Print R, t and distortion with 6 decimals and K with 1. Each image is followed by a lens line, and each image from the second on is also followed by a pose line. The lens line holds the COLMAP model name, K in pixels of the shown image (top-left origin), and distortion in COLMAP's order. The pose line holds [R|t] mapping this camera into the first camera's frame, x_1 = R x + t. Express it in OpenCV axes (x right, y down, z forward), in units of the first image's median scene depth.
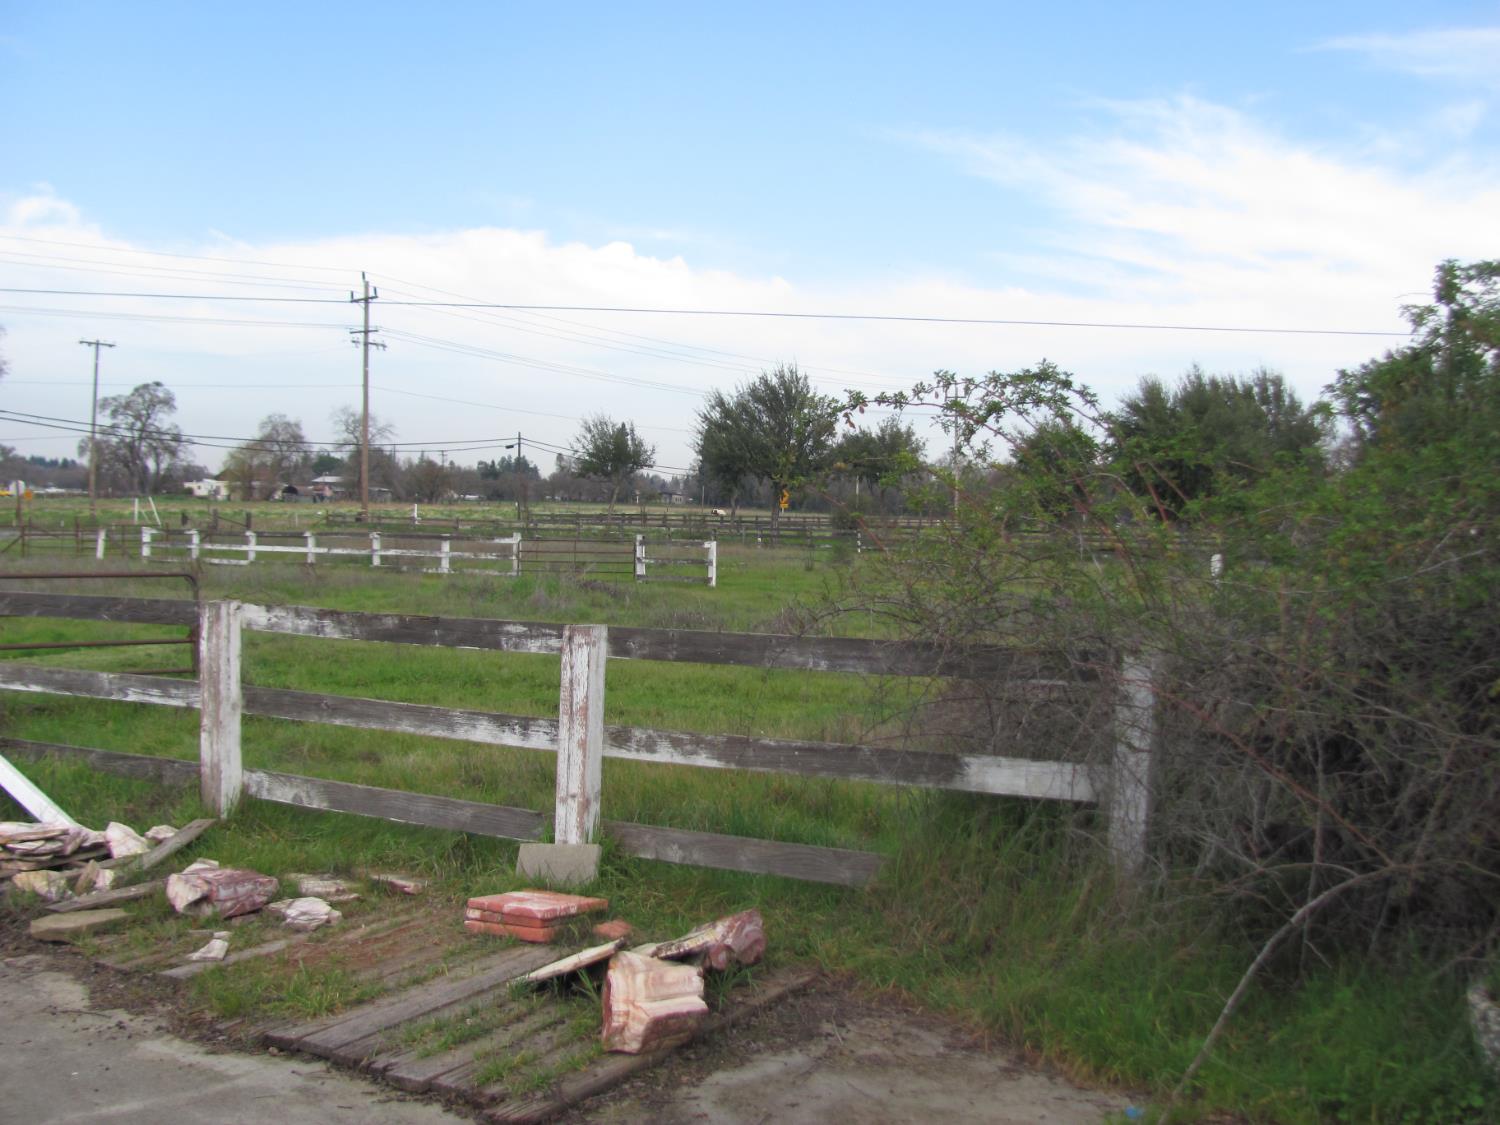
lens RADIAL K [[1554.7, 0, 750.0], [0, 1554.7, 562.5], [0, 0, 1]] dist [-0.219230, 0.248248]
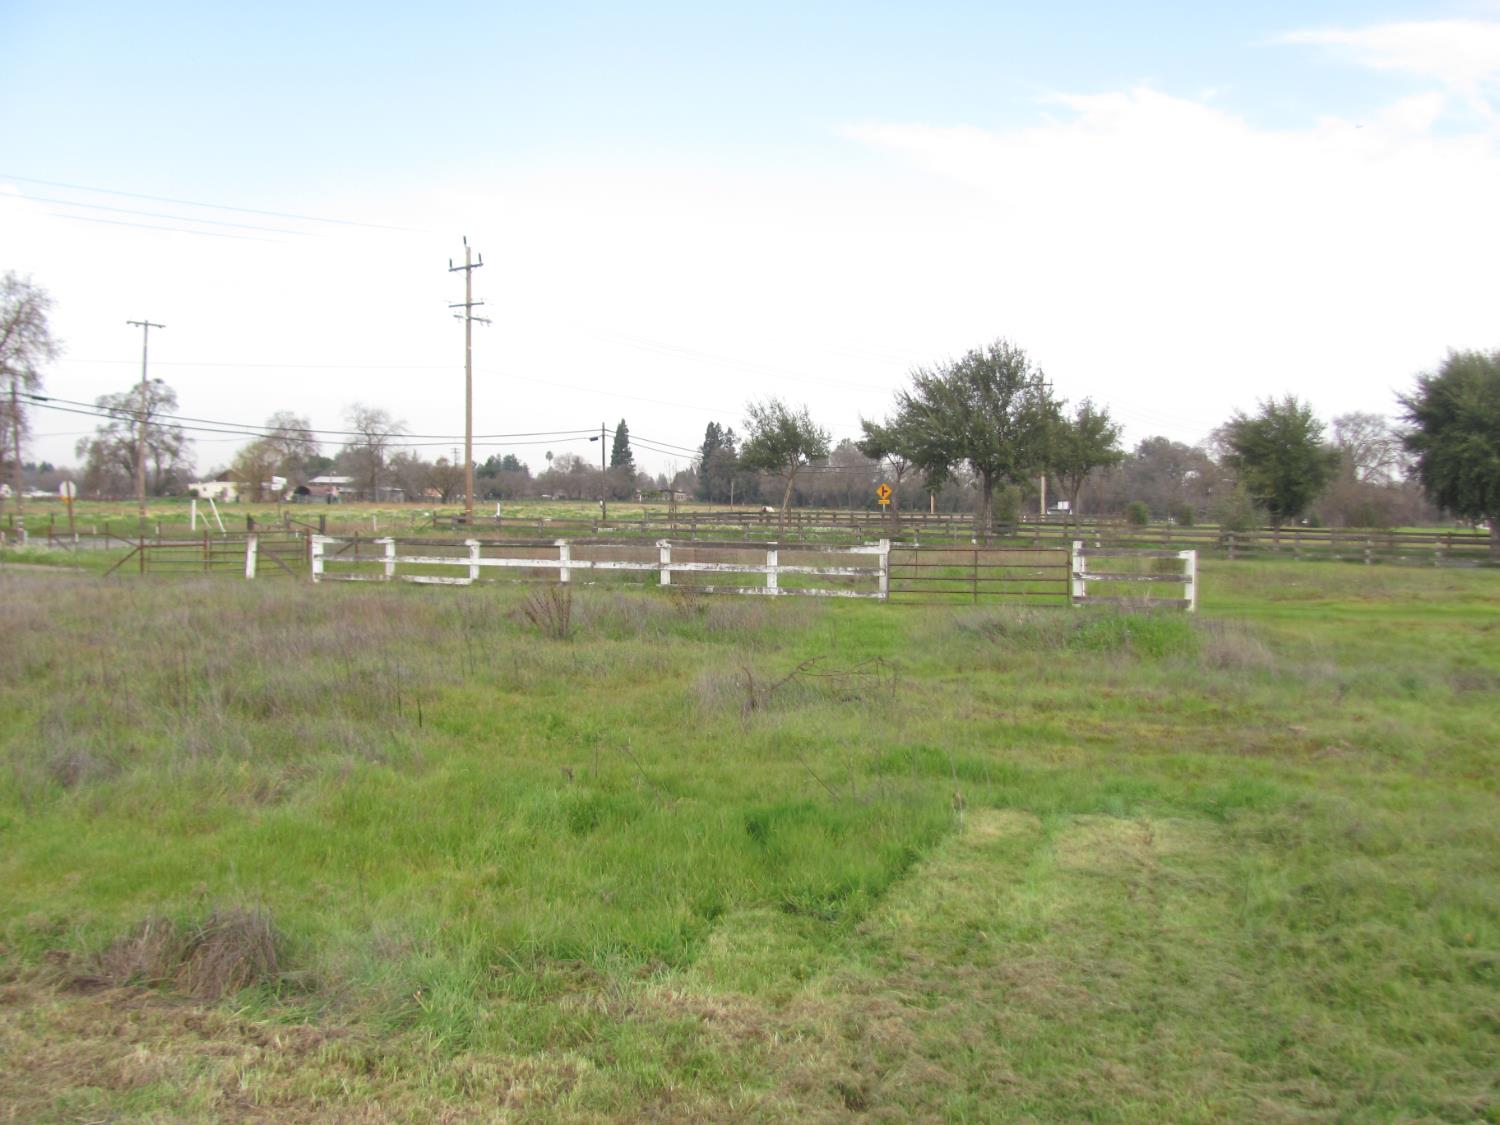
lens RADIAL K [[1554.7, 0, 750.0], [0, 1554.7, 562.5], [0, 0, 1]] dist [-0.219230, 0.248248]
pose [[0.999856, -0.009502, 0.014047, -0.105618], [0.009479, 0.999954, 0.001720, -0.004769], [-0.014063, -0.001586, 0.999900, 0.126347]]
